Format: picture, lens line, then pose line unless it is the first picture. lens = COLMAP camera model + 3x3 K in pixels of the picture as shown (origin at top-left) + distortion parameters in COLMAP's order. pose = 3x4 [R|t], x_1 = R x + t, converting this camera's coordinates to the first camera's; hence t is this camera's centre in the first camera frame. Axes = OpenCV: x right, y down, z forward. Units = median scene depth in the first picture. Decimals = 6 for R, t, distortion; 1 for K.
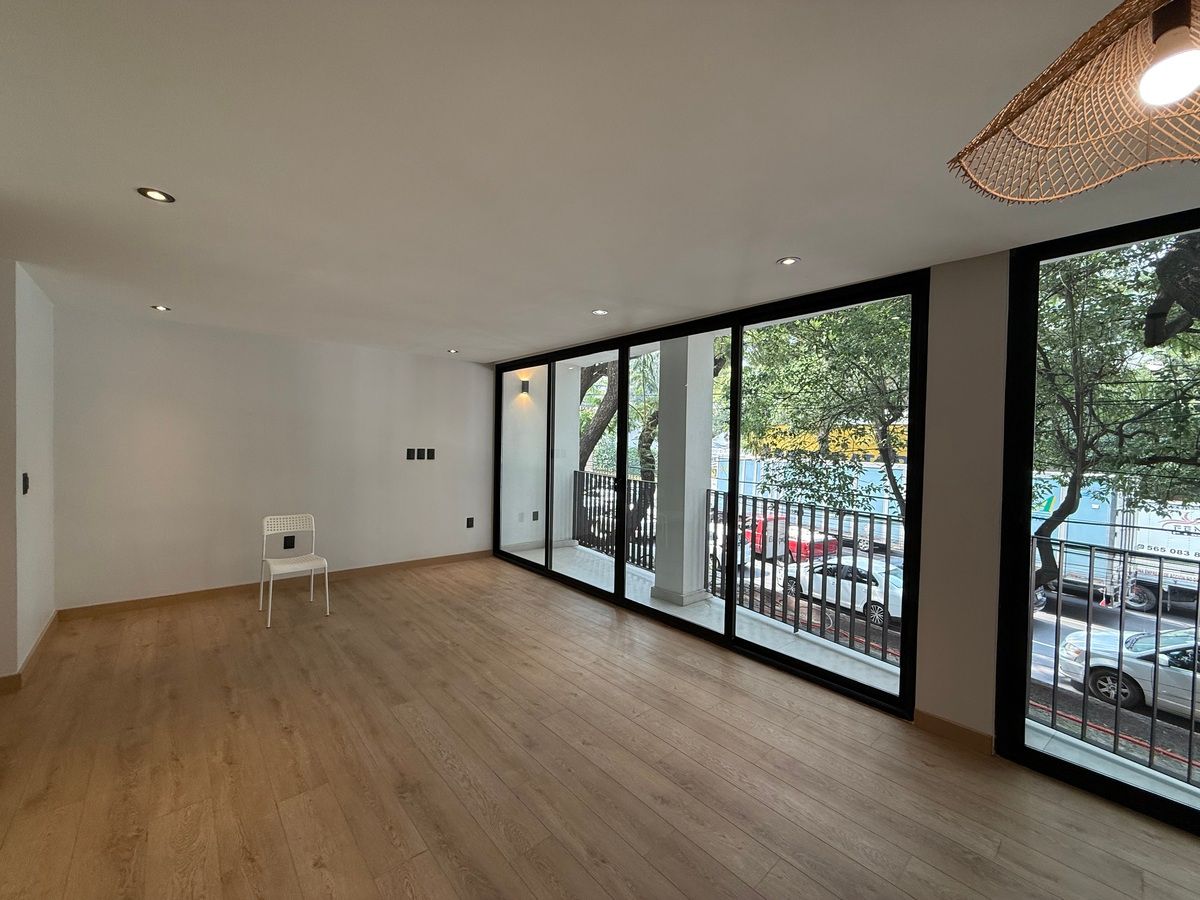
lens RADIAL K [[476.4, 0, 598.0], [0, 476.4, 448.7], [0, 0, 1]] dist [-0.002516, -0.000361]
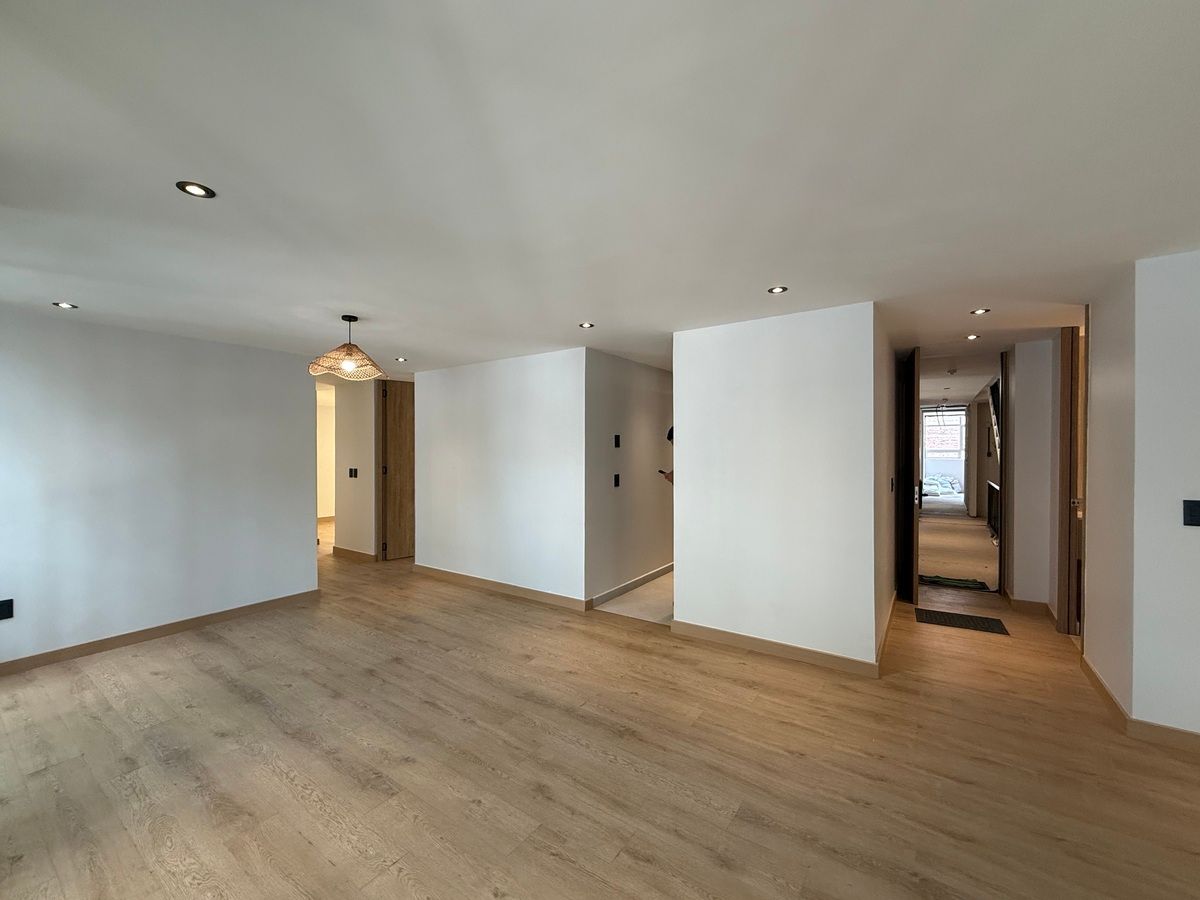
lens RADIAL K [[486.0, 0, 600.0], [0, 486.0, 450.0], [0, 0, 1]] dist [-0.001164, -0.000185]
pose [[-0.974050, -0.017505, -0.225654, -0.031336], [-0.021967, 0.999609, 0.017277, -0.029603], [0.225264, 0.021785, -0.974054, 1.791908]]
